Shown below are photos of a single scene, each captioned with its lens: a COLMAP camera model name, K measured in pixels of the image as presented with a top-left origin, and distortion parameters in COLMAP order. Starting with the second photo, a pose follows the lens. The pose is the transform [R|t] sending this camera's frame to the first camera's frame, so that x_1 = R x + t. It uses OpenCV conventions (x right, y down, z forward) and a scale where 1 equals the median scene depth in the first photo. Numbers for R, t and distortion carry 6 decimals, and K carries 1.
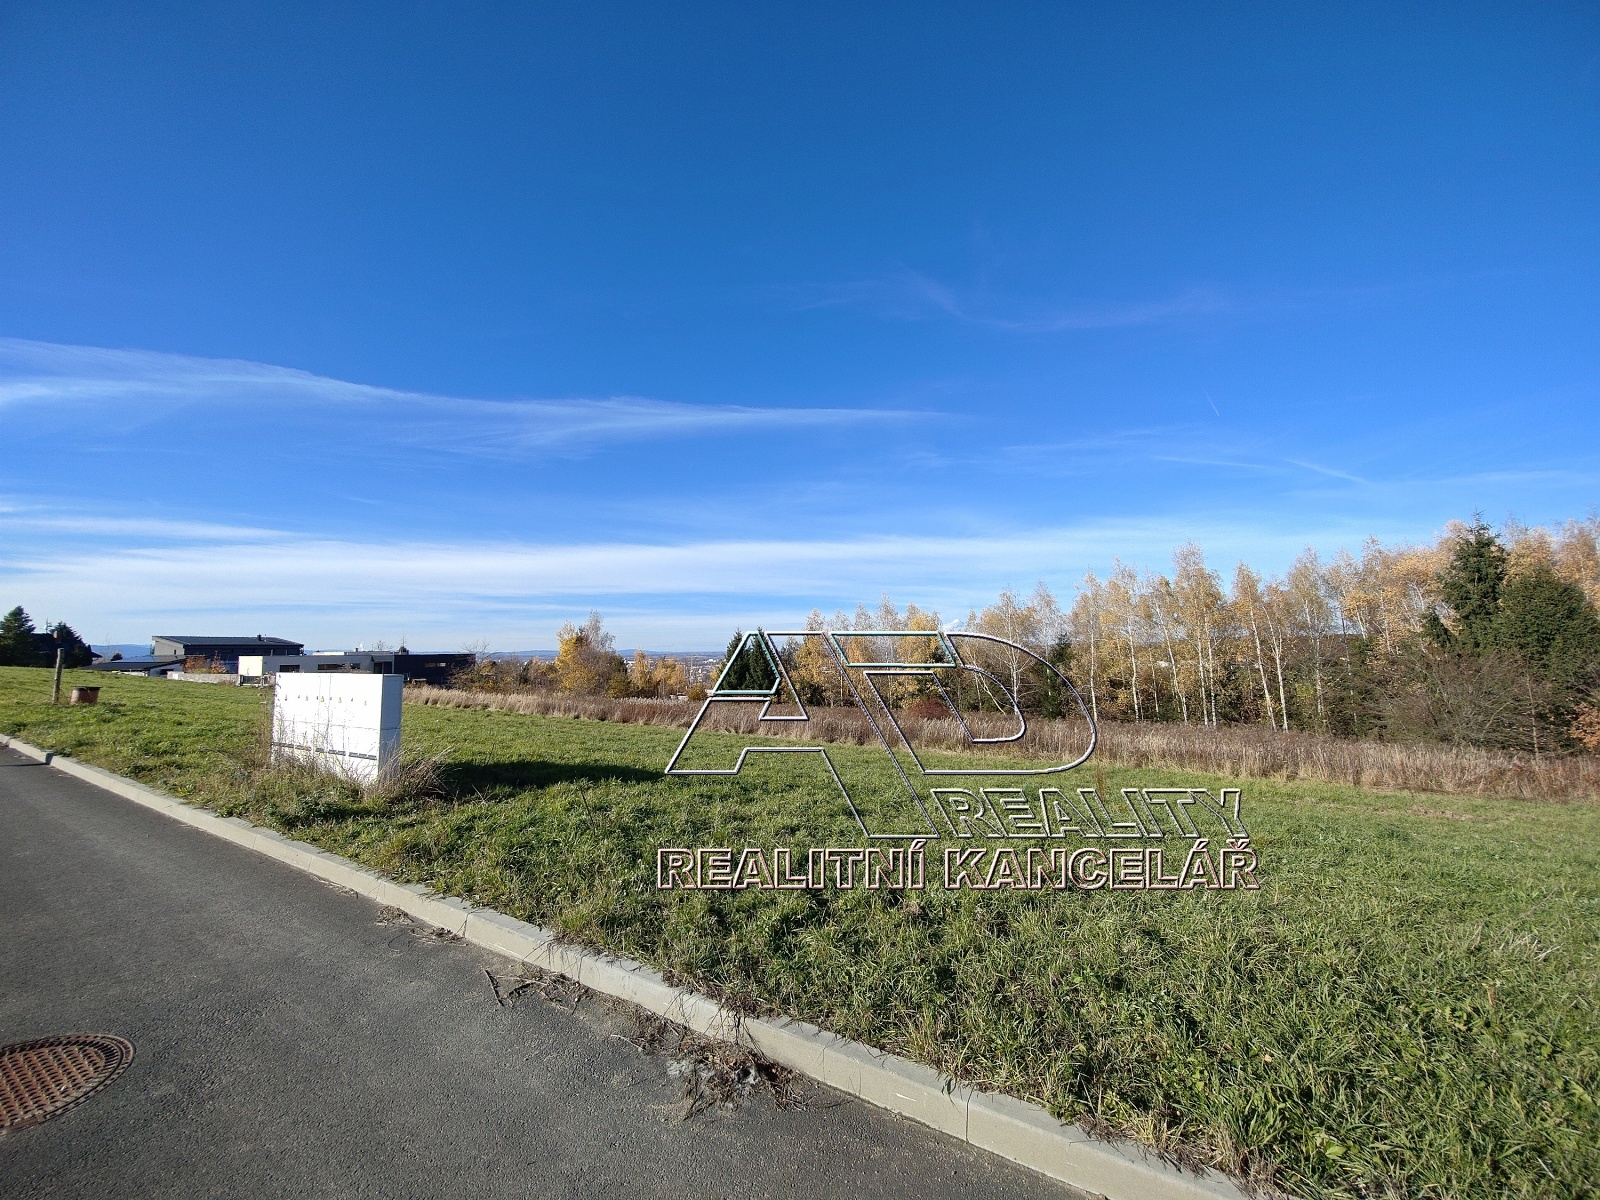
lens RADIAL K [[596.0, 0, 799.2], [0, 596.0, 605.5], [0, 0, 1]] dist [-0.005213, 0.000501]
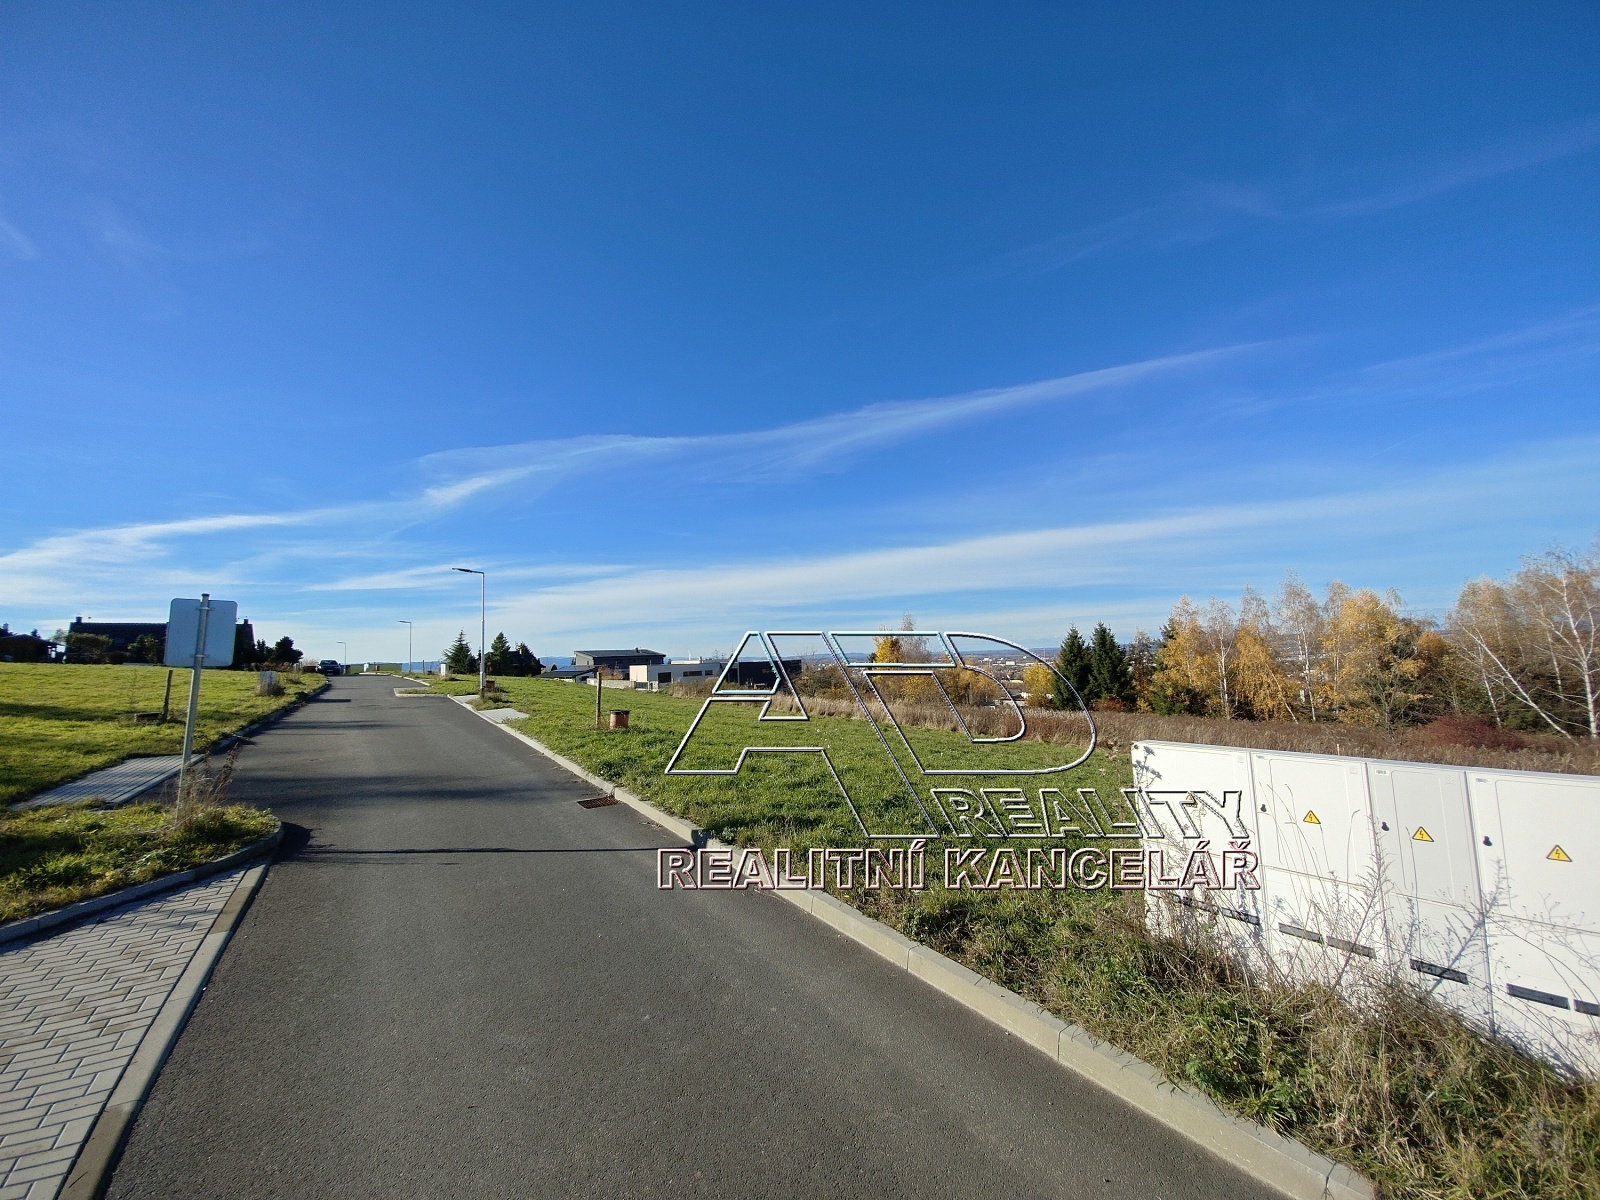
lens RADIAL K [[594.6, 0, 801.9], [0, 594.6, 634.3], [0, 0, 1]] dist [-0.003500, -0.000143]
pose [[0.902155, -0.038658, -0.429676, -0.093100], [0.059064, 0.997666, 0.034251, -0.000725], [0.427349, -0.056278, 0.902333, 0.046223]]
